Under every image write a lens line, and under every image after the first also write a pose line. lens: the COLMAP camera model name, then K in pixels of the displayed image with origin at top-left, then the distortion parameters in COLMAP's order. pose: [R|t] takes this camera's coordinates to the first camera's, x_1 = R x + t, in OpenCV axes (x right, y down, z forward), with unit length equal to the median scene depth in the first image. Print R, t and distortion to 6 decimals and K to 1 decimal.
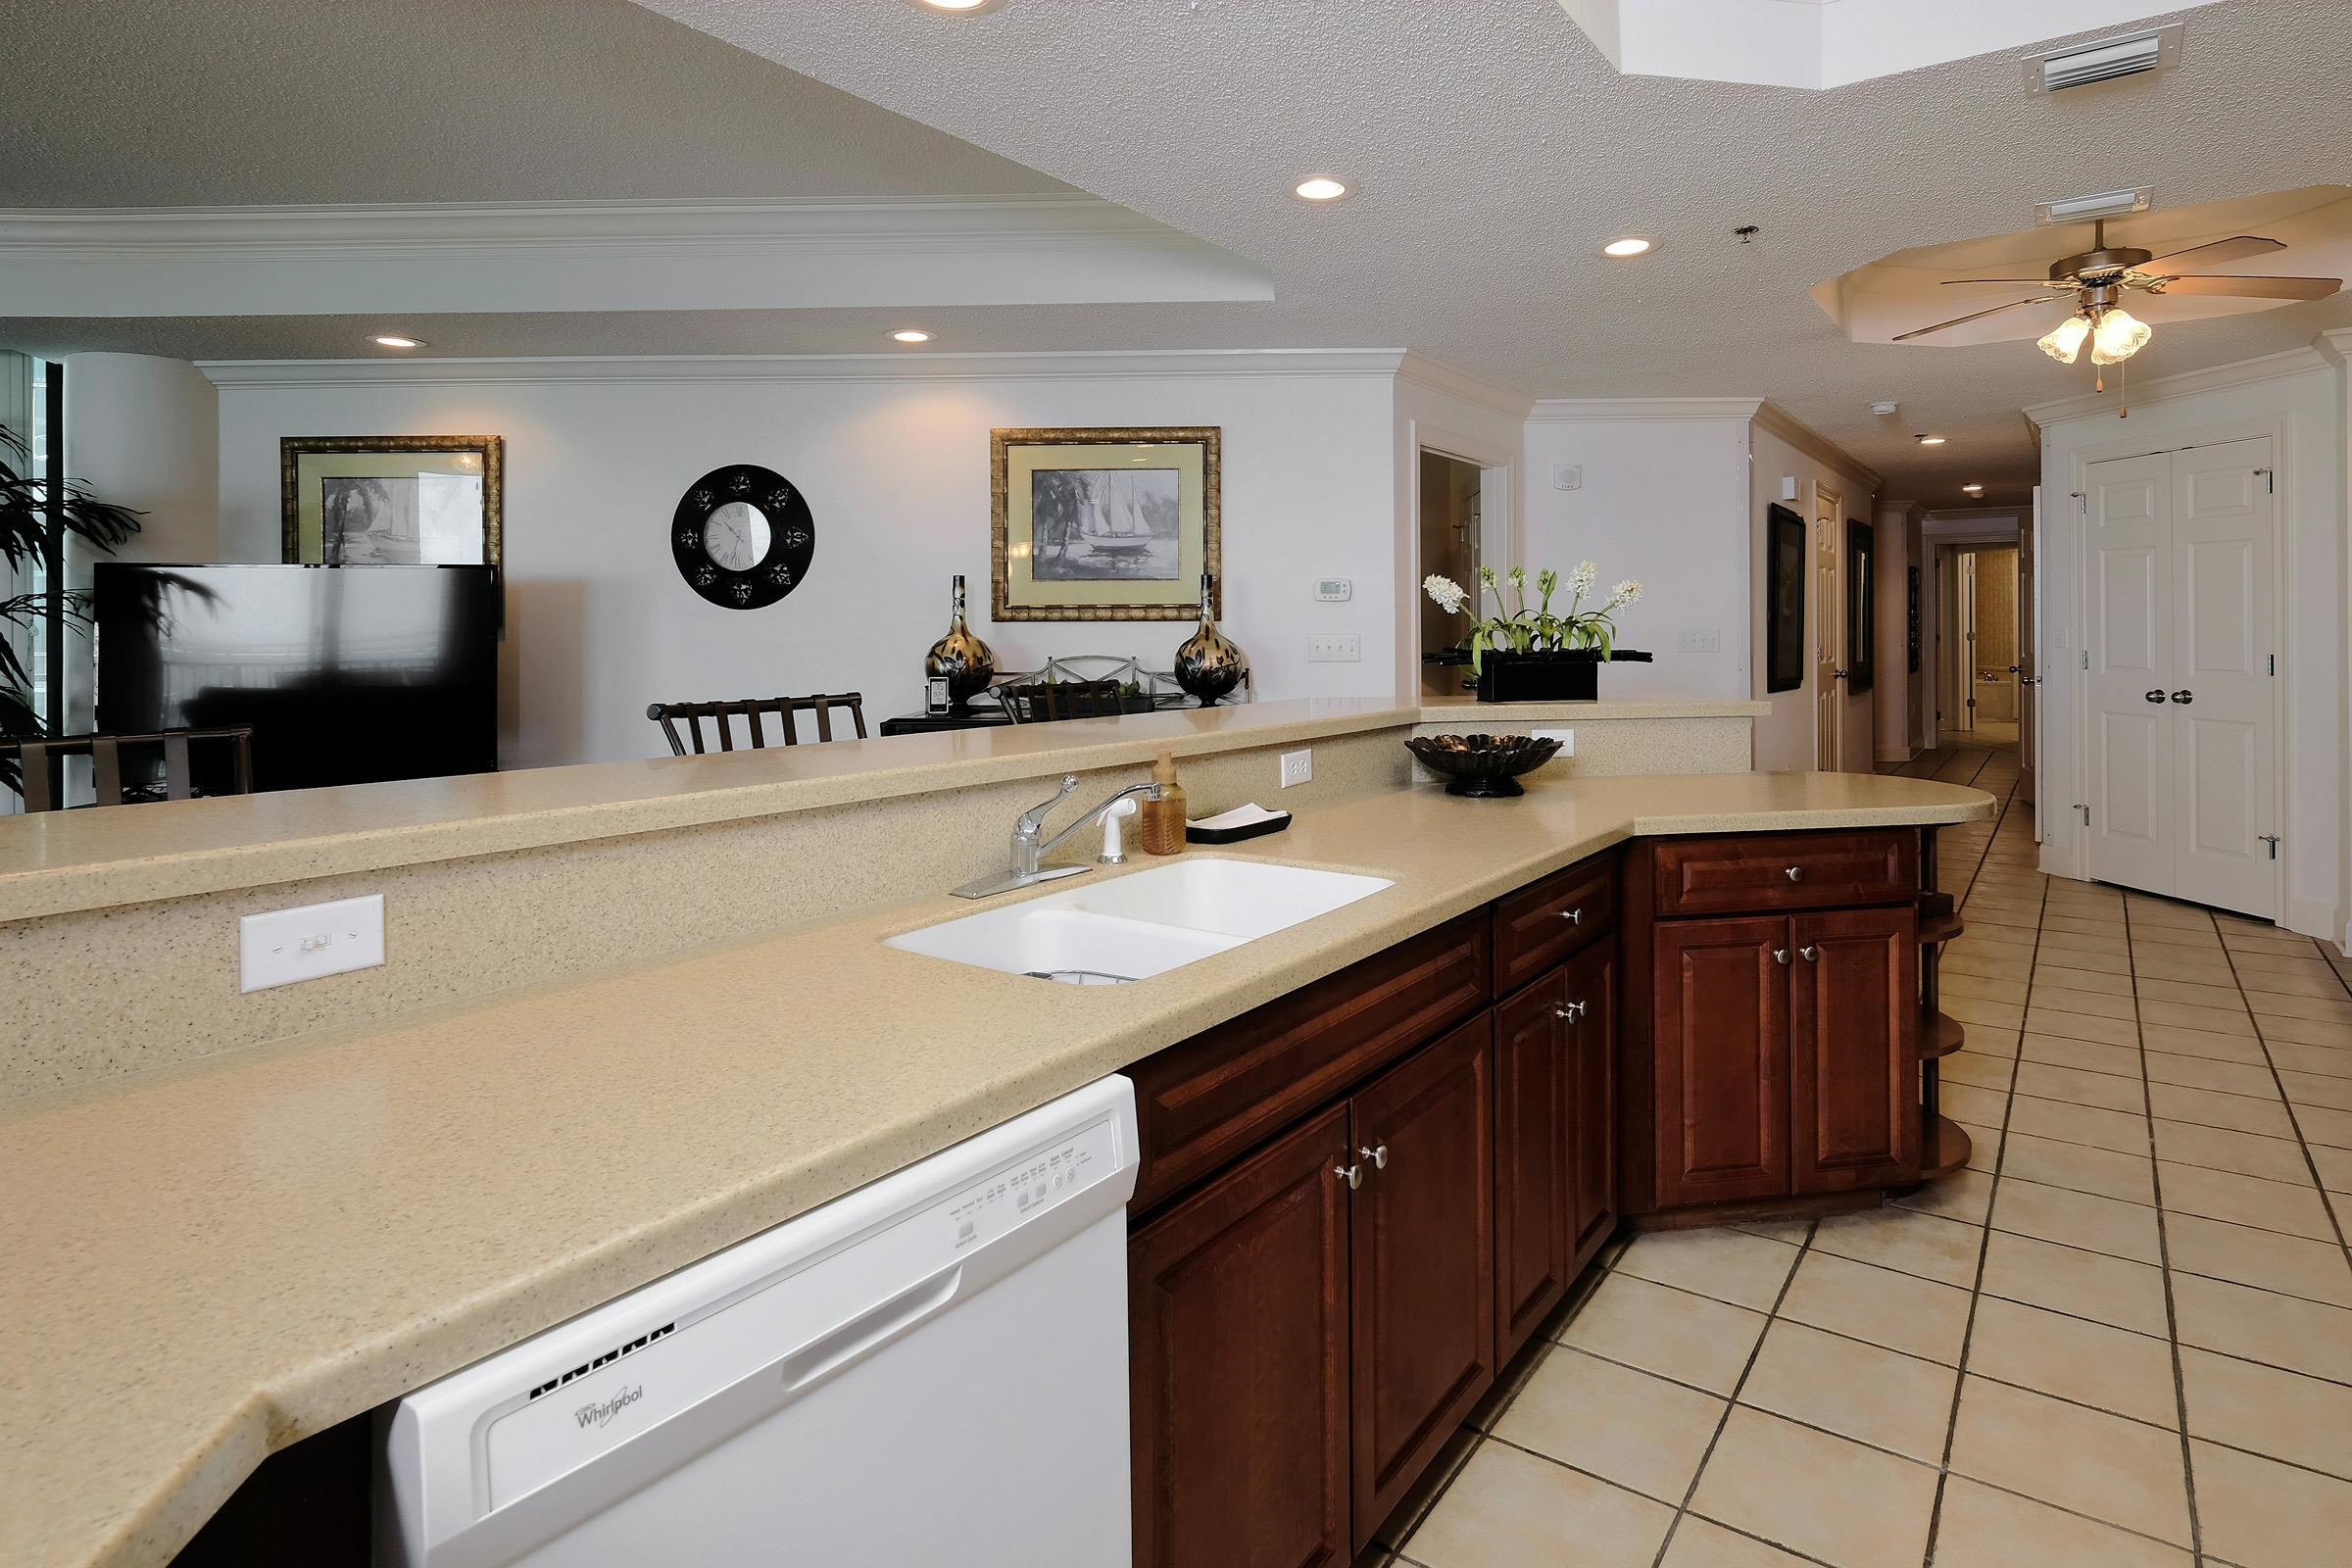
lens RADIAL K [[1220.7, 0, 1282.1], [0, 1220.7, 620.6], [0, 0, 1]] dist [0.004937, 0.000492]
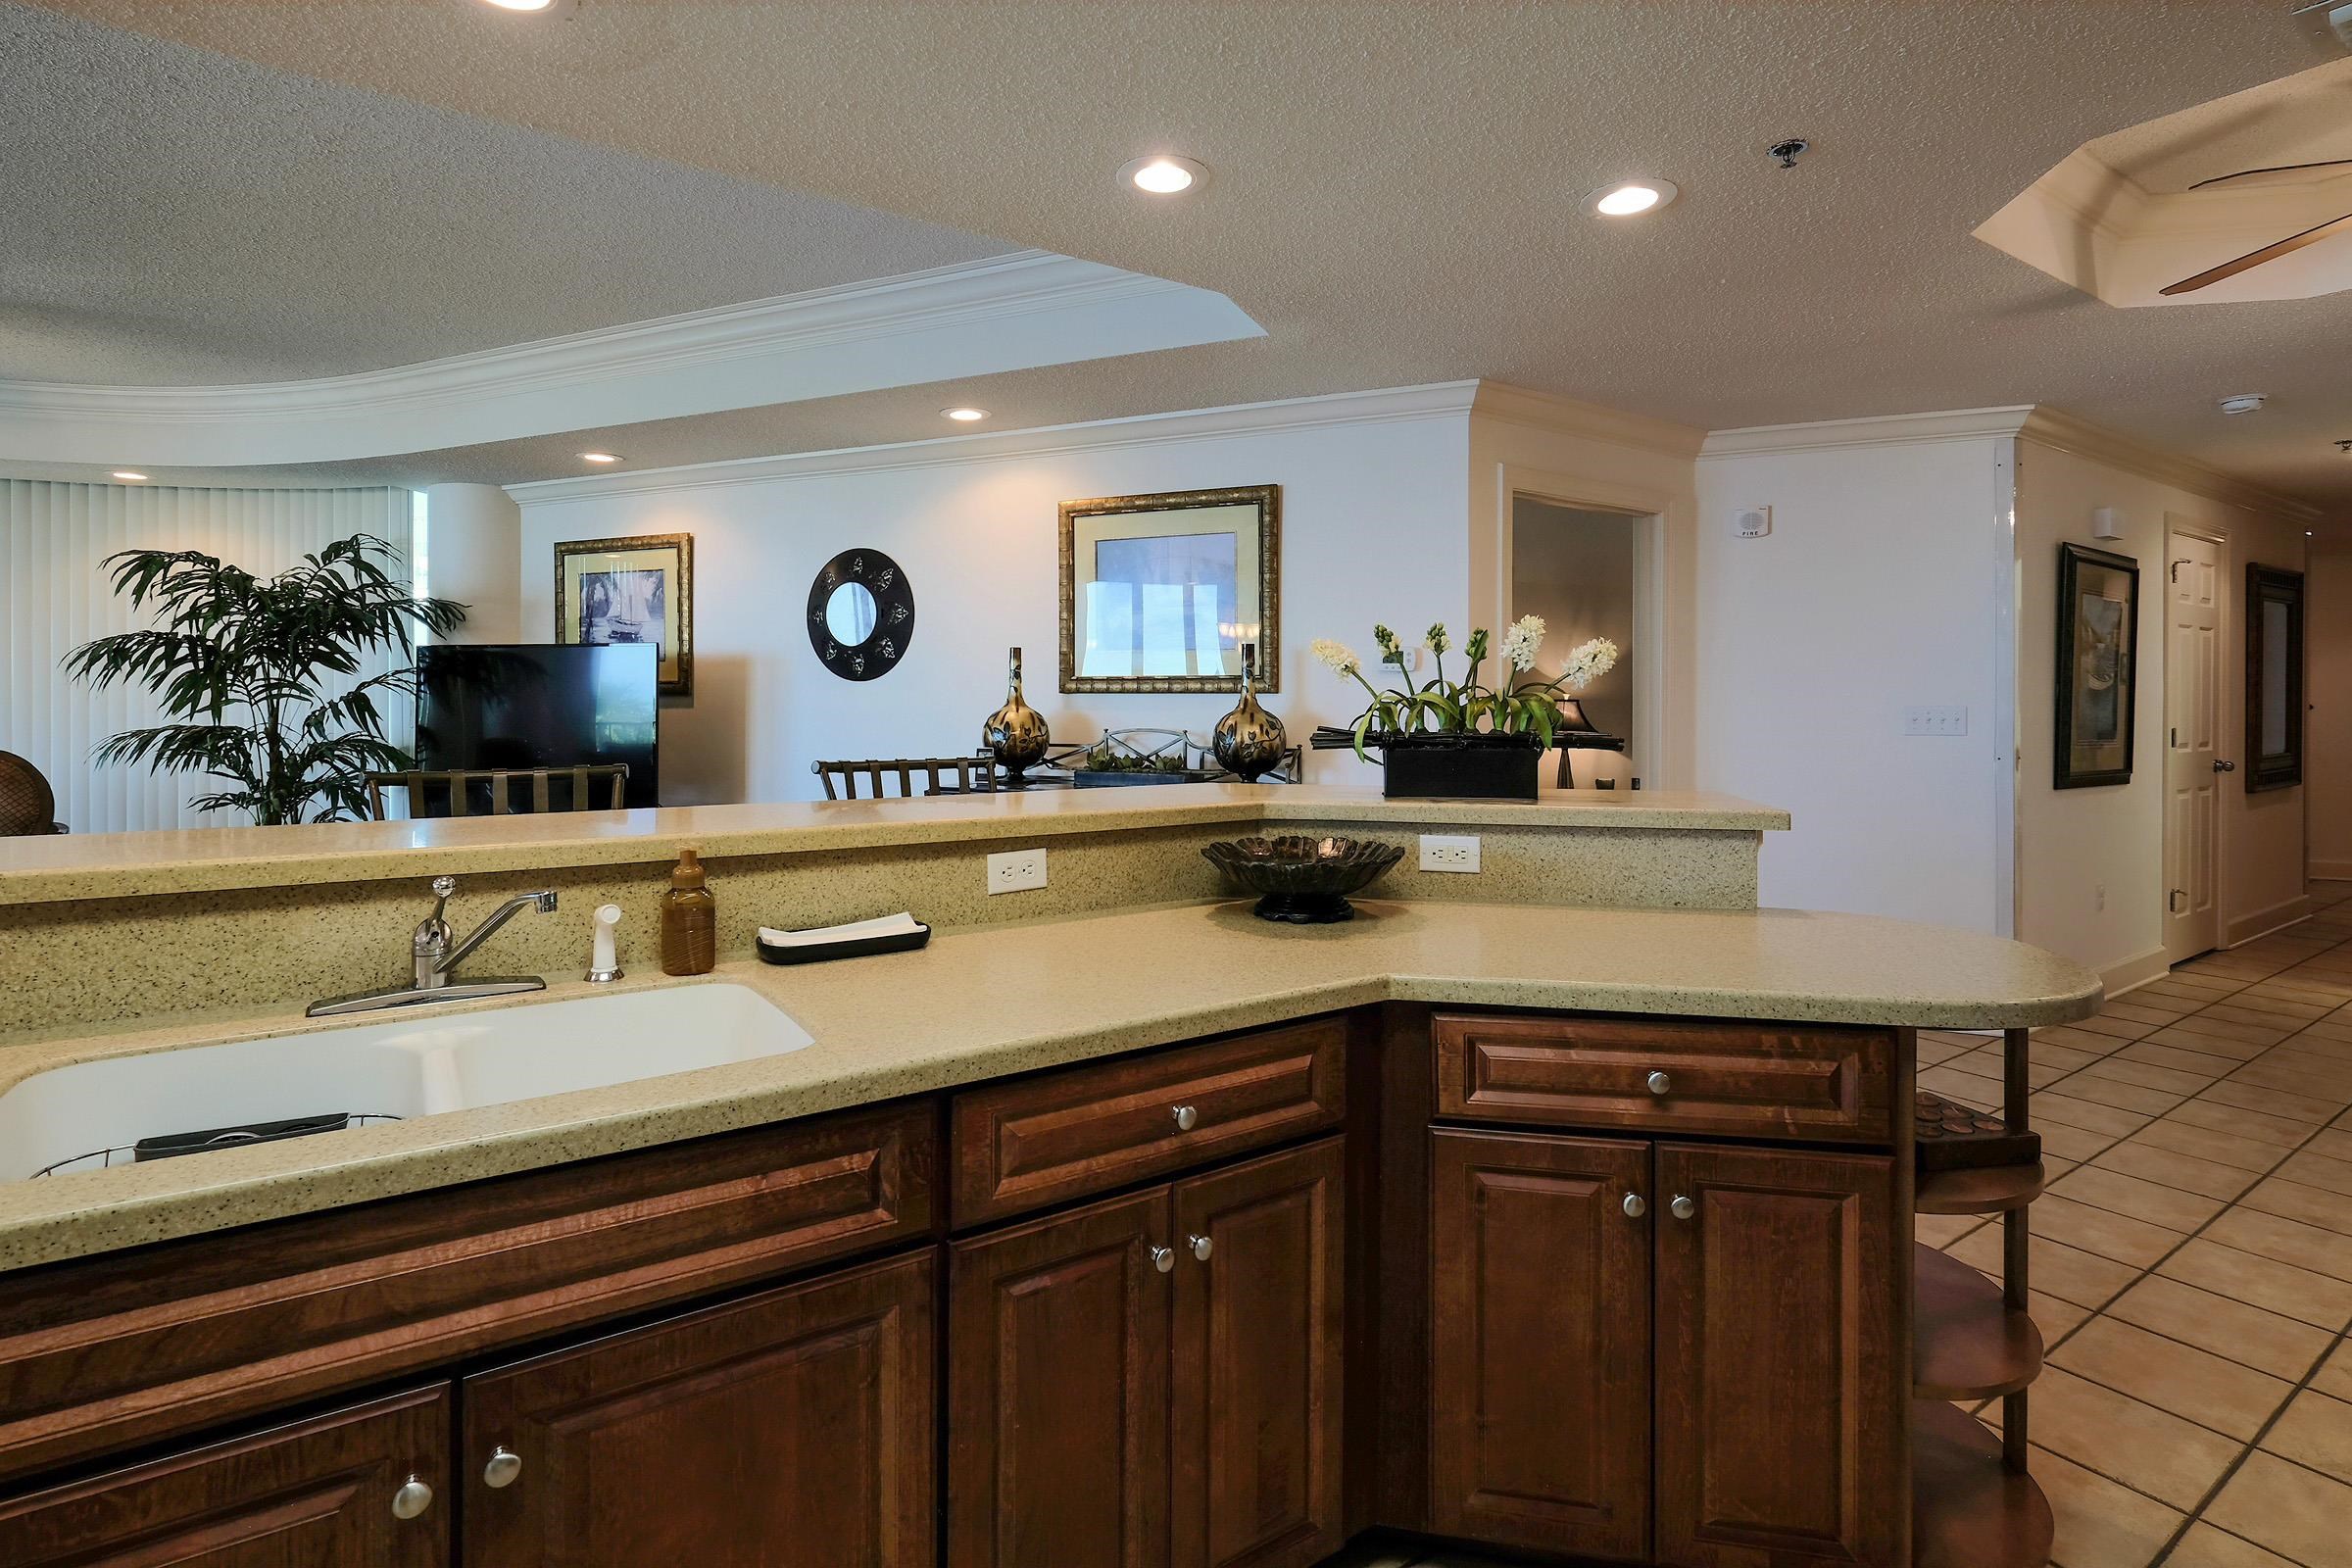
lens RADIAL K [[1135.4, 0, 1157.2], [0, 1135.4, 702.9], [0, 0, 1]] dist [0.002403, -0.000735]
pose [[0.924391, 0.007830, -0.381366, 0.195478], [-0.004383, 0.999941, 0.009905, -0.000639], [0.381421, -0.007485, 0.924371, 0.162569]]
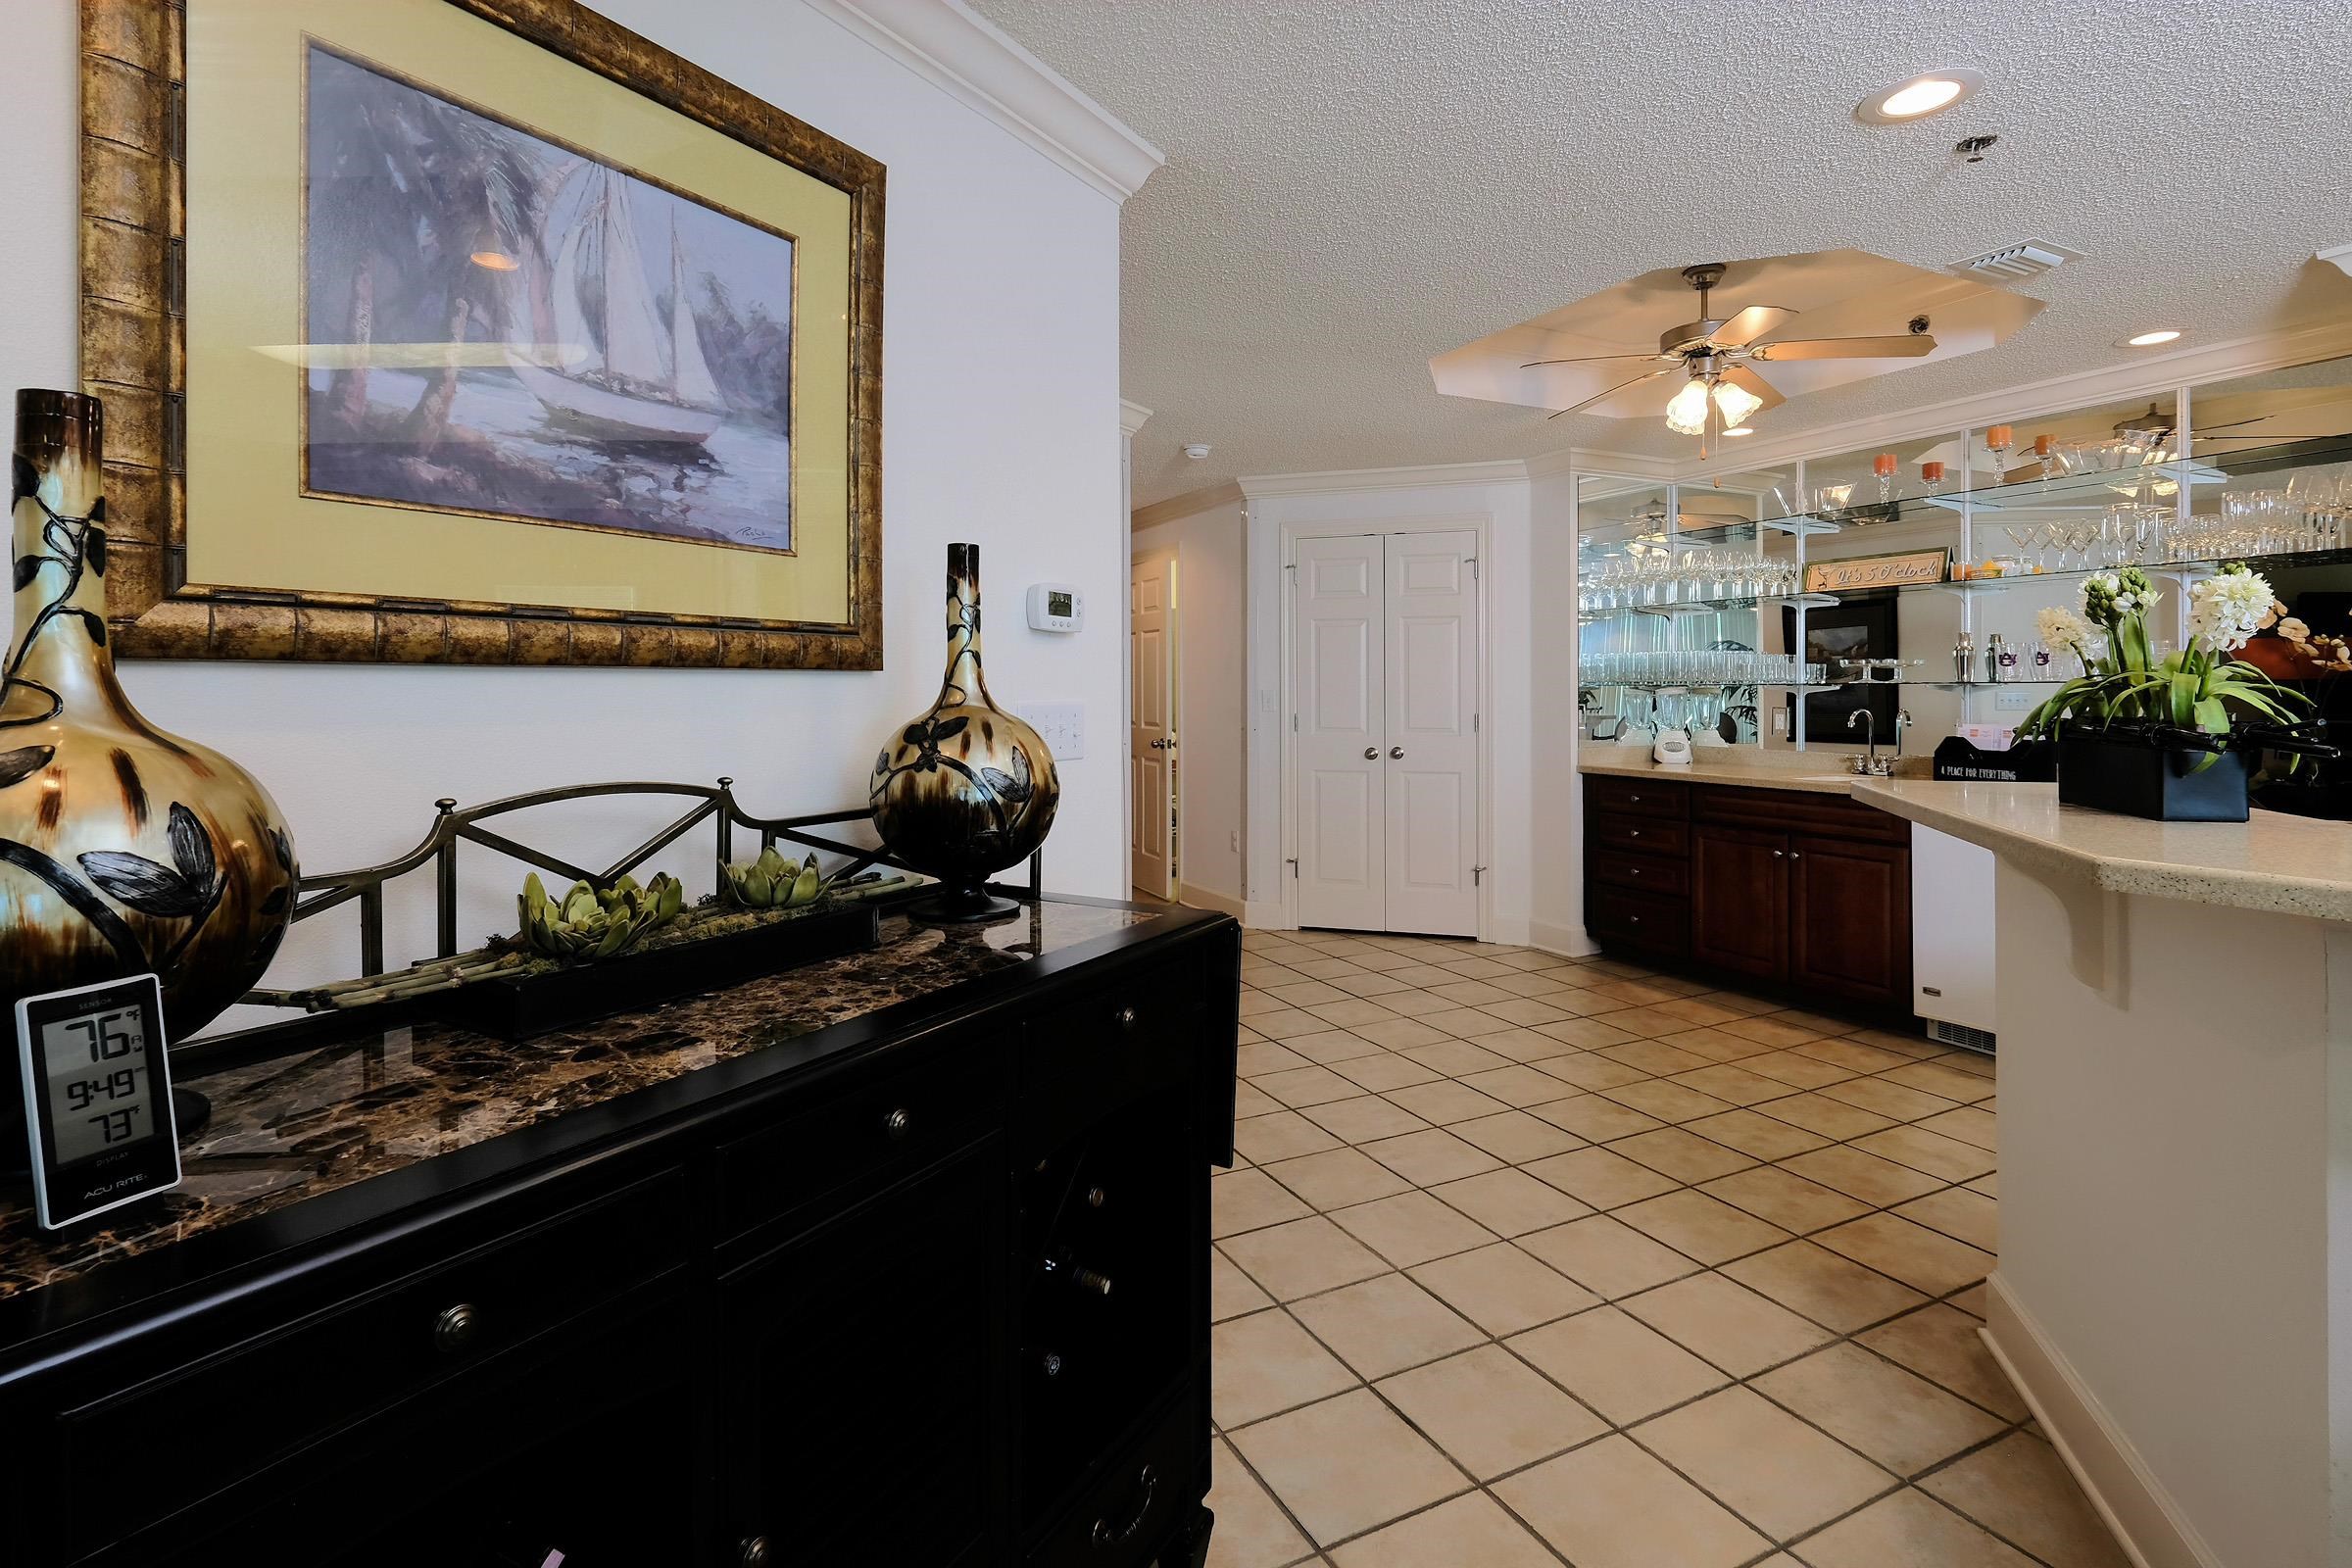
lens RADIAL K [[1151.6, 0, 1196.0], [0, 1151.6, 687.0], [0, 0, 1]] dist [0.015447, 0.000714]
pose [[0.481177, 0.004915, 0.876610, -0.323430], [-0.004460, 0.999985, -0.003159, 0.006176], [-0.876612, -0.002390, 0.481191, 0.734739]]
